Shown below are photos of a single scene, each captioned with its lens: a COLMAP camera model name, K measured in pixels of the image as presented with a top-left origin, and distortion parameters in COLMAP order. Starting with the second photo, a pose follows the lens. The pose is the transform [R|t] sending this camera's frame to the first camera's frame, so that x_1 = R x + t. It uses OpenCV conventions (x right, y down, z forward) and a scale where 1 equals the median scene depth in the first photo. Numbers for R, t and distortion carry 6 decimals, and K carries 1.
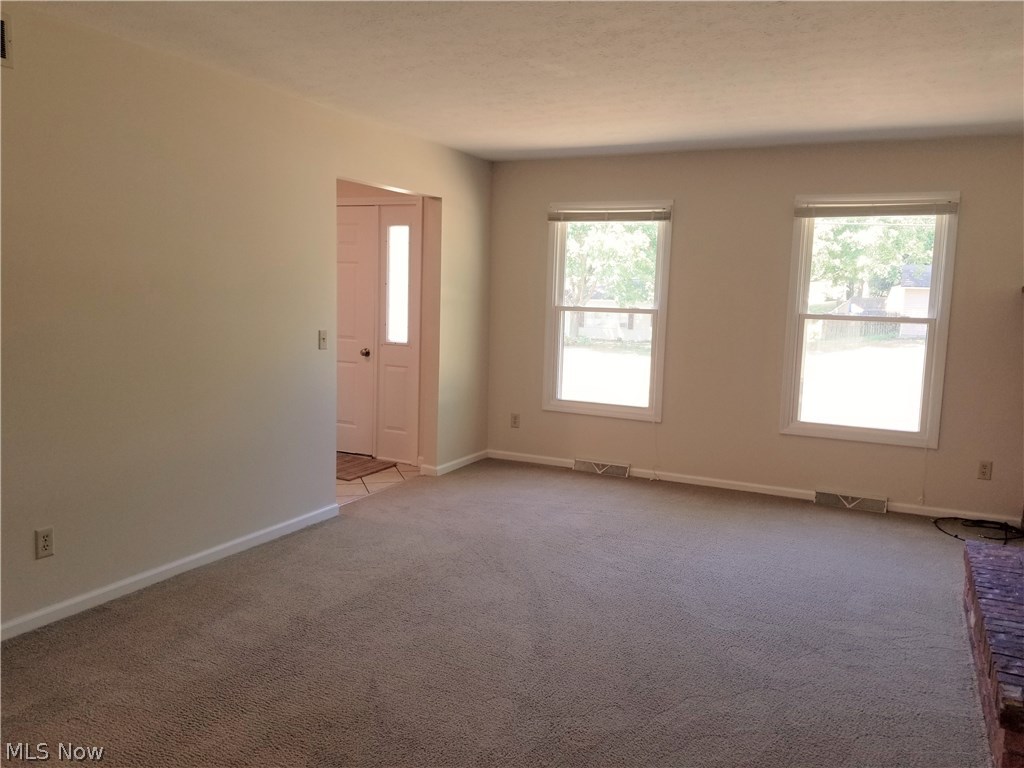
lens RADIAL K [[787.1, 0, 512.1], [0, 787.1, 387.4], [0, 0, 1]] dist [0.008202, 0.003986]
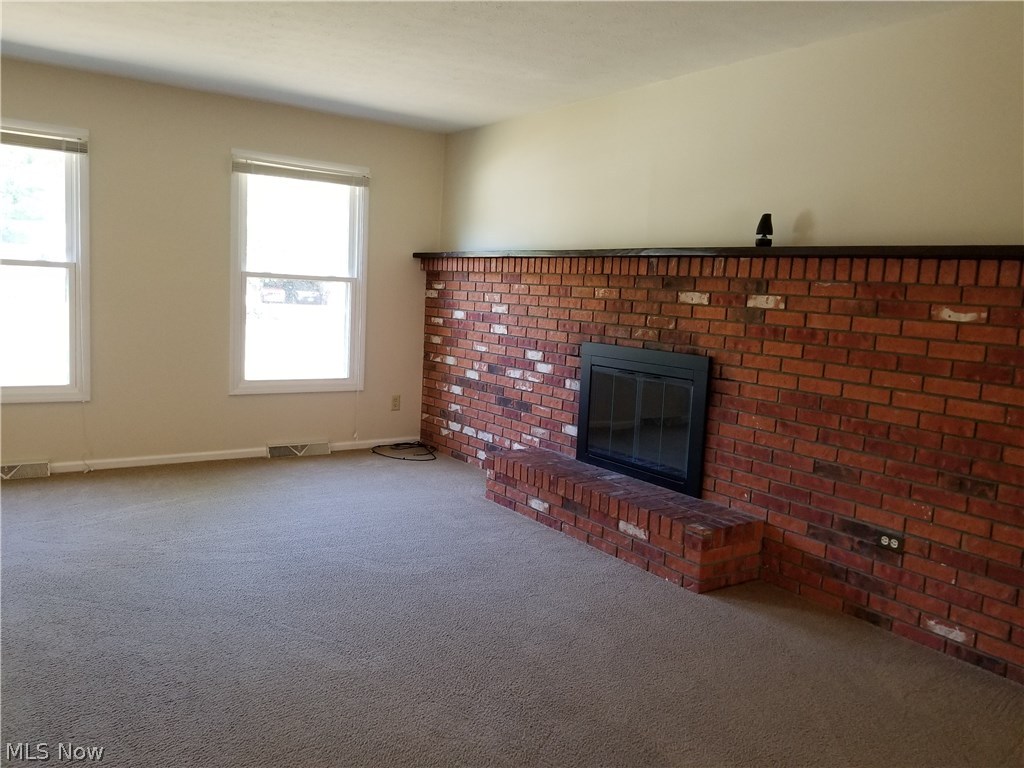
lens RADIAL K [[836.5, 0, 511.8], [0, 836.5, 380.9], [0, 0, 1]] dist [0.033246, -0.002135]
pose [[0.469570, -0.111599, 0.875814, -0.413592], [0.059965, 0.993720, 0.094473, -0.036950], [-0.880857, 0.008156, 0.473313, 0.211617]]
